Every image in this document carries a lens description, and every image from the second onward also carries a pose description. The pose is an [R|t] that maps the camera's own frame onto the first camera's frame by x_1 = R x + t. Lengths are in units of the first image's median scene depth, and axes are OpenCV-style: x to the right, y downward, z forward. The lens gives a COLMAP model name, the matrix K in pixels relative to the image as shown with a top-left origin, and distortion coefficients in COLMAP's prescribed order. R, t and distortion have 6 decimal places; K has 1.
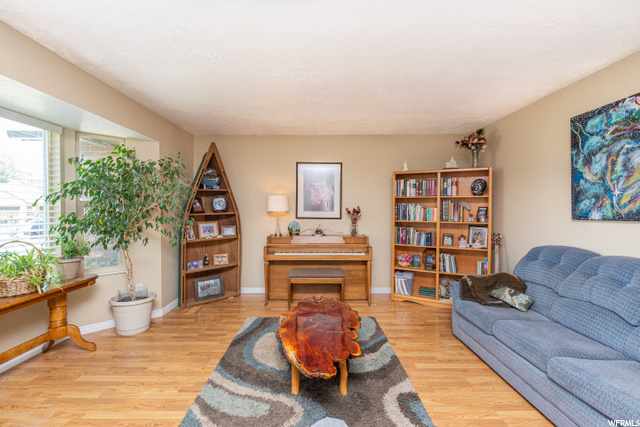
lens RADIAL K [[286.3, 0, 318.5], [0, 286.3, 215.3], [0, 0, 1]] dist [-0.020260, -0.000069]
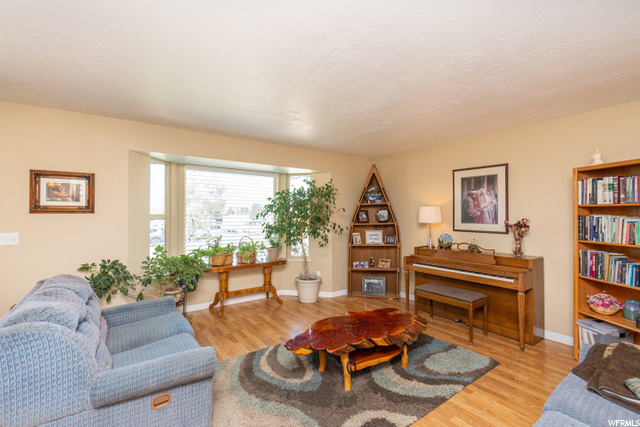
lens RADIAL K [[286.3, 0, 319.7], [0, 286.3, 212.0], [0, 0, 1]] dist [-0.020260, -0.000069]
pose [[0.579282, -0.008937, -0.815078, 0.621563], [-0.016214, 0.999616, -0.022484, -0.031301], [0.814966, 0.026240, 0.578914, 0.161028]]
